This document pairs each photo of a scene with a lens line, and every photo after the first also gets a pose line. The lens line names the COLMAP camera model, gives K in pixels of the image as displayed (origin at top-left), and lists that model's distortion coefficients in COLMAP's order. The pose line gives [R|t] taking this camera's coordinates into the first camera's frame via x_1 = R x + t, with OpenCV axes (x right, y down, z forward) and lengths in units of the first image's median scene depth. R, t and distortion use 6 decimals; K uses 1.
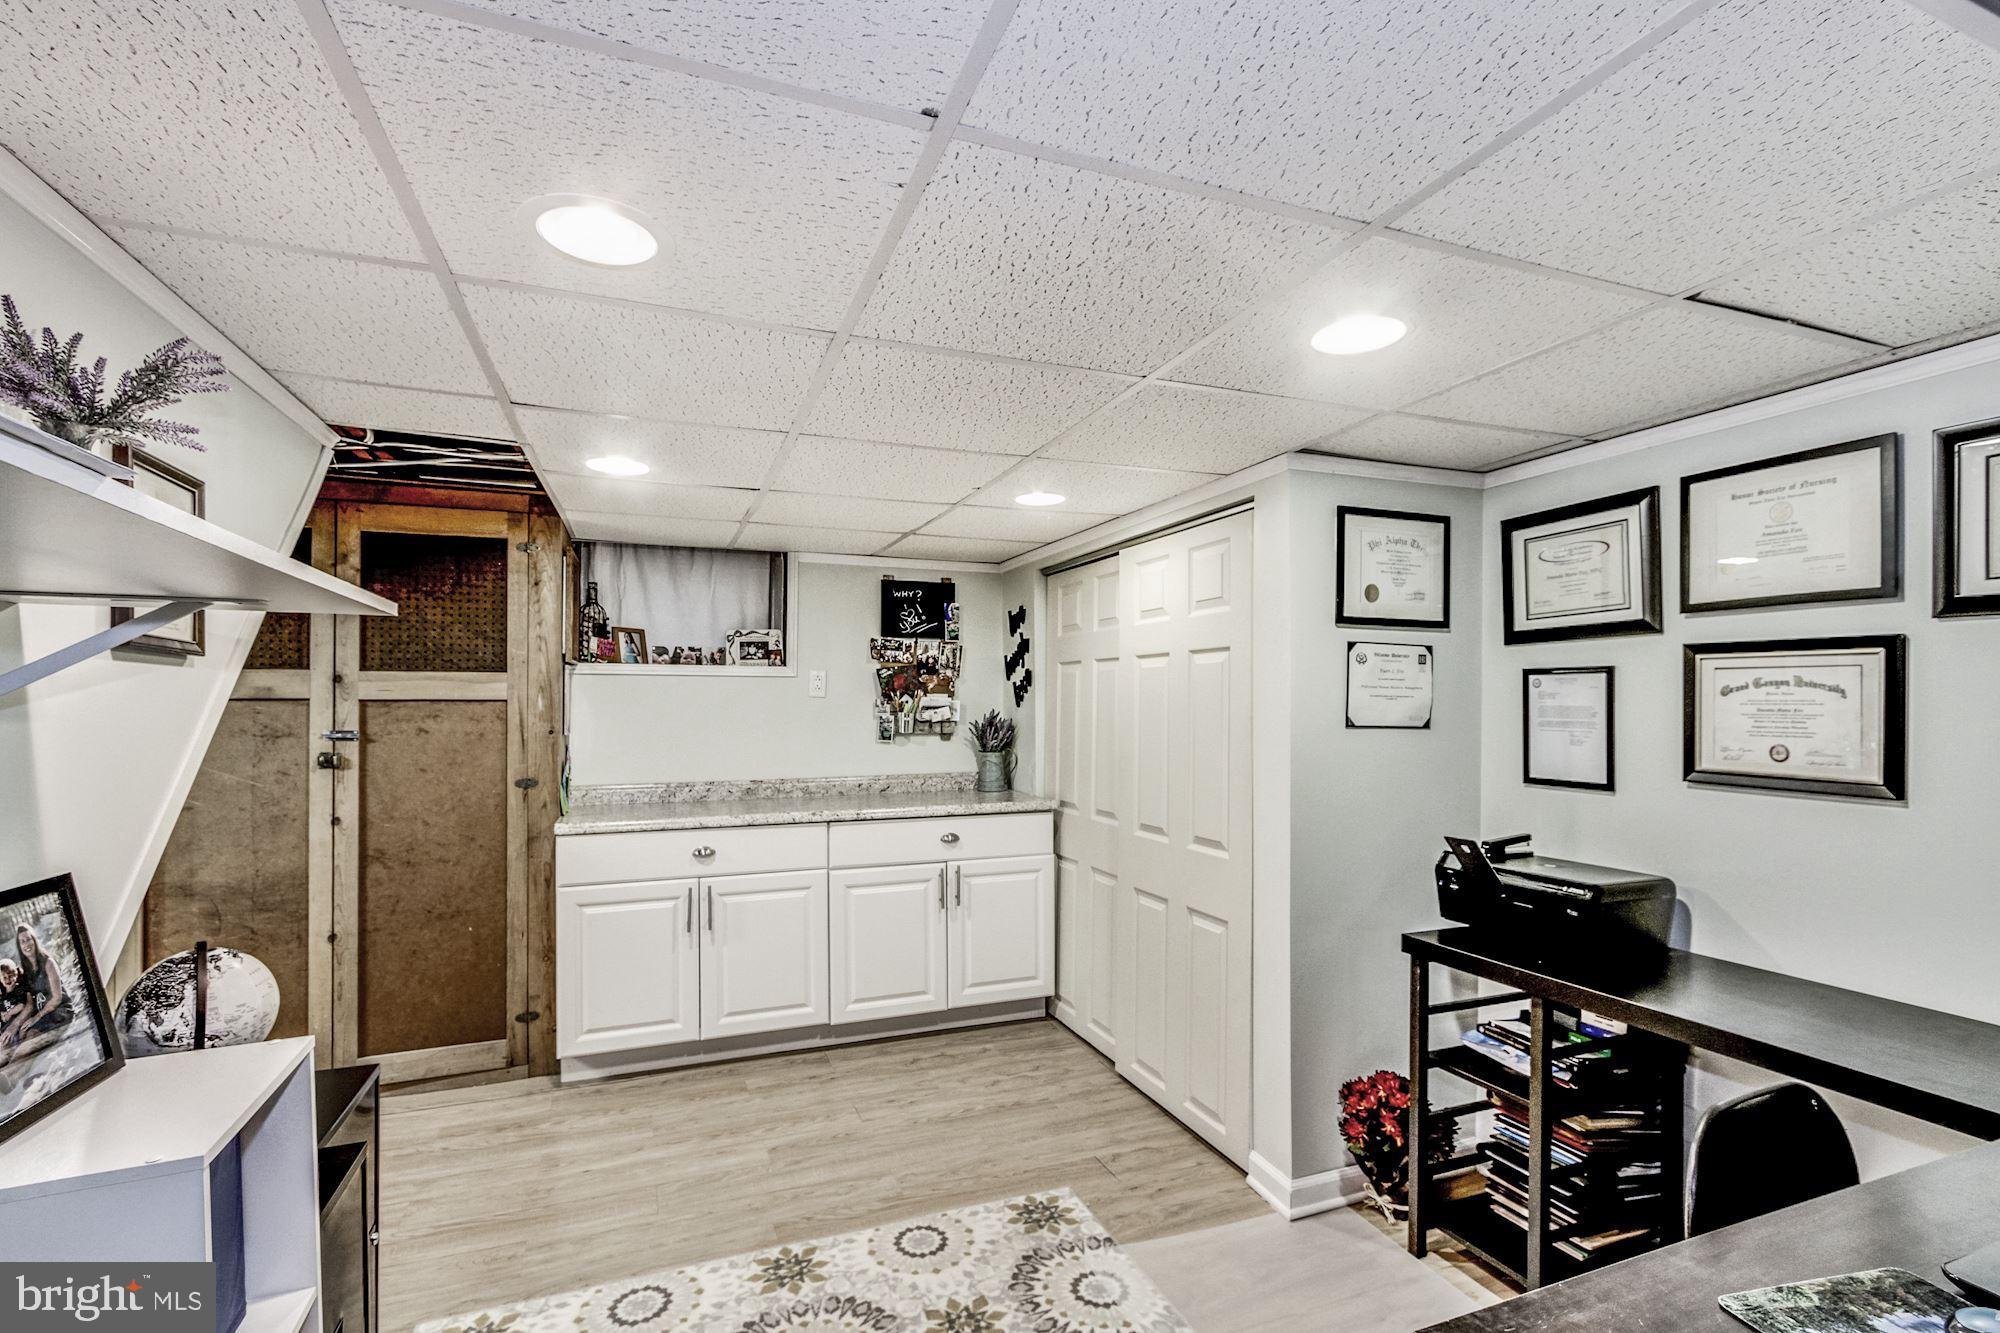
lens RADIAL K [[924.9, 0, 994.2], [0, 924.9, 687.4], [0, 0, 1]] dist [0.002806, 0.001579]
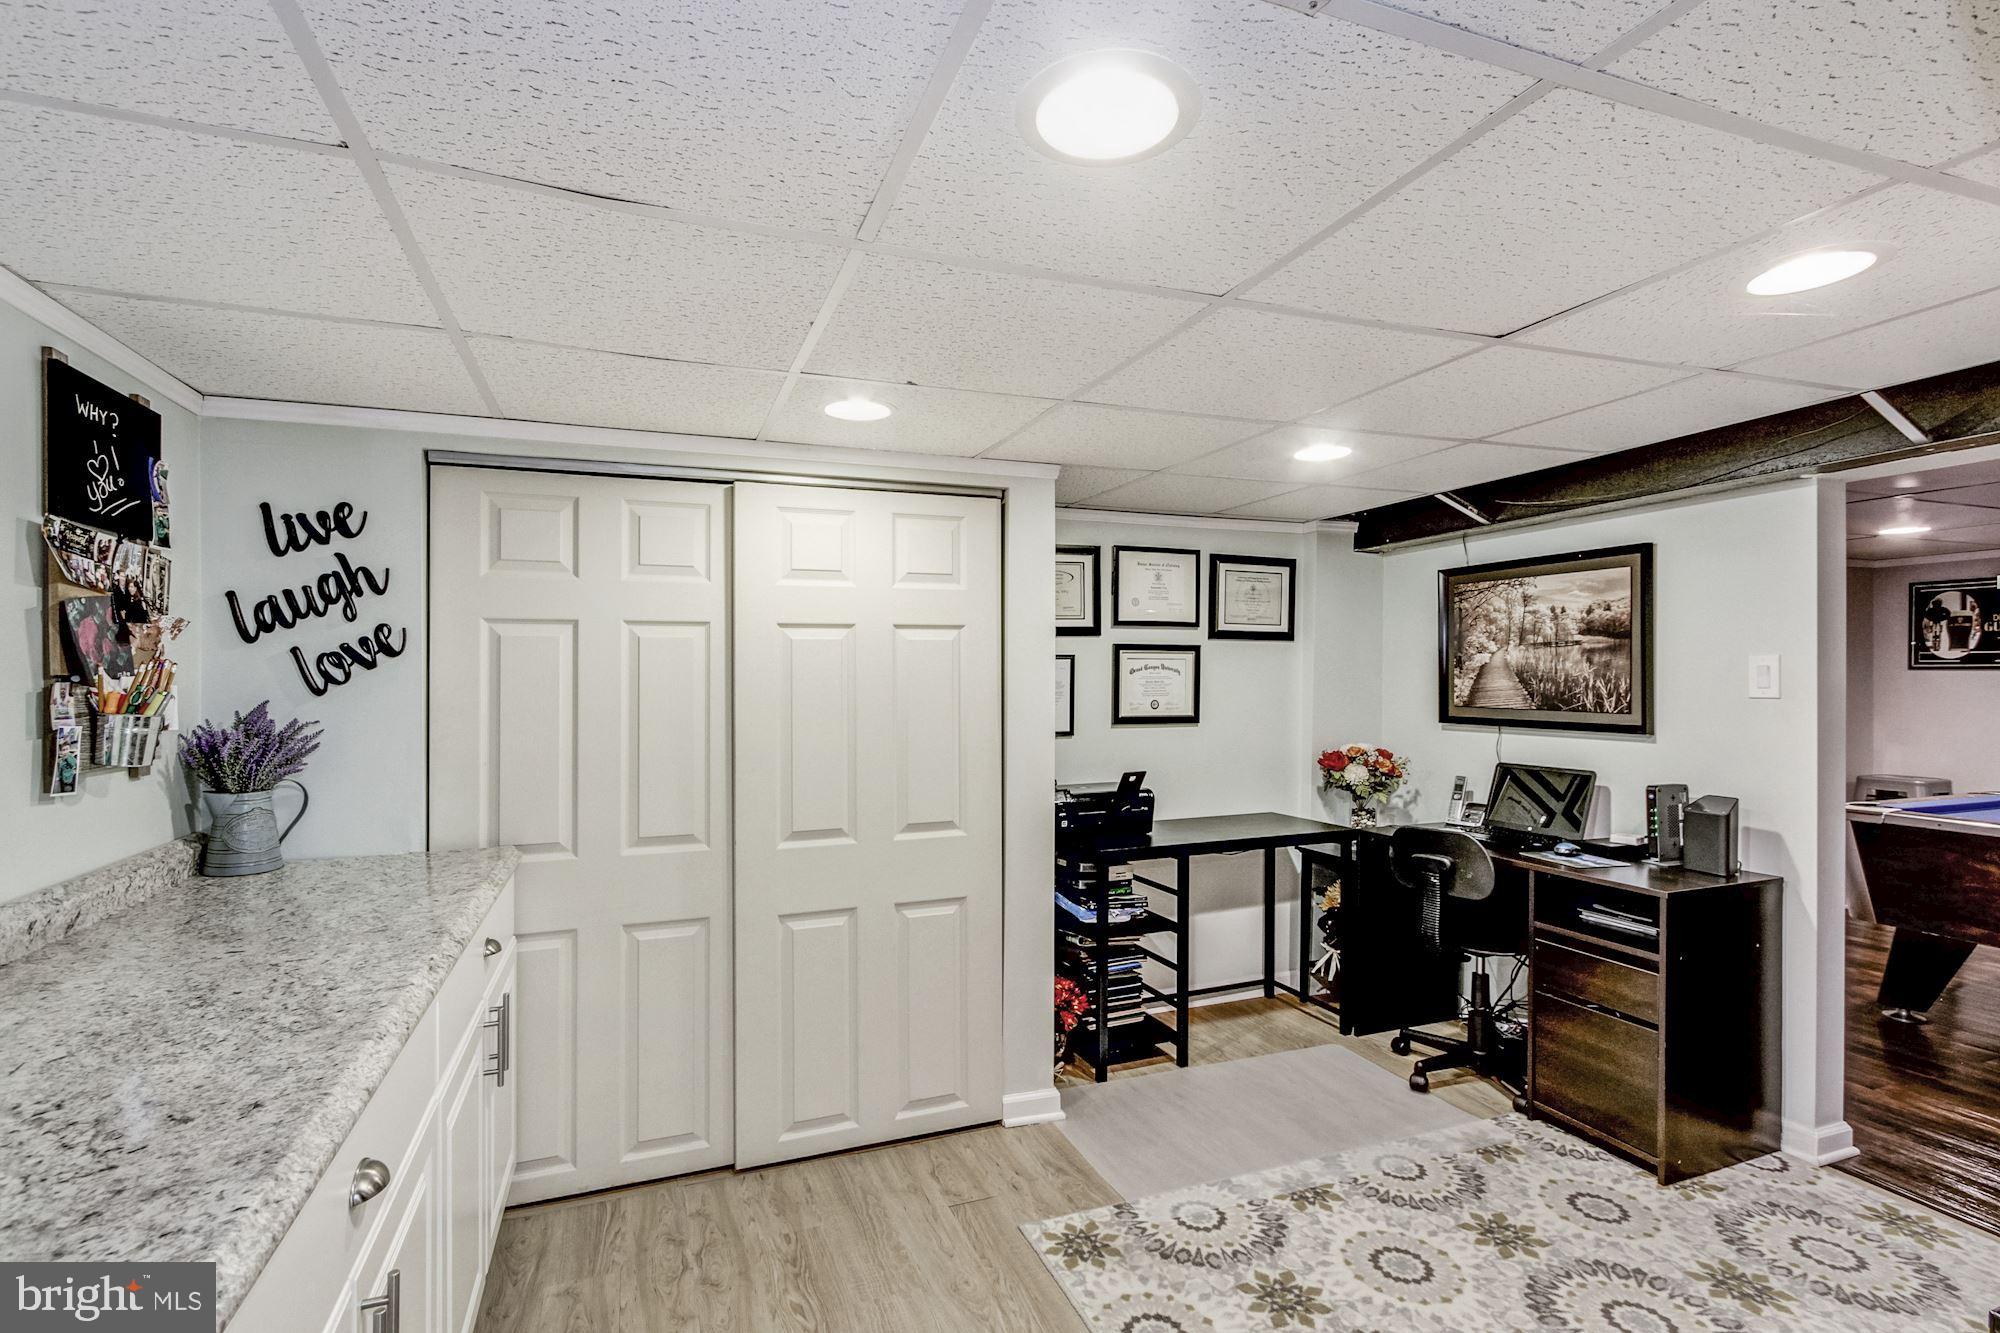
lens RADIAL K [[926.9, 0, 988.9], [0, 926.9, 677.9], [0, 0, 1]] dist [-0.000705, -0.000244]
pose [[0.002106, -0.001269, 0.999997, -0.874918], [-0.006218, 0.999980, 0.001282, 0.014081], [-0.999978, -0.006221, 0.002098, 1.117212]]
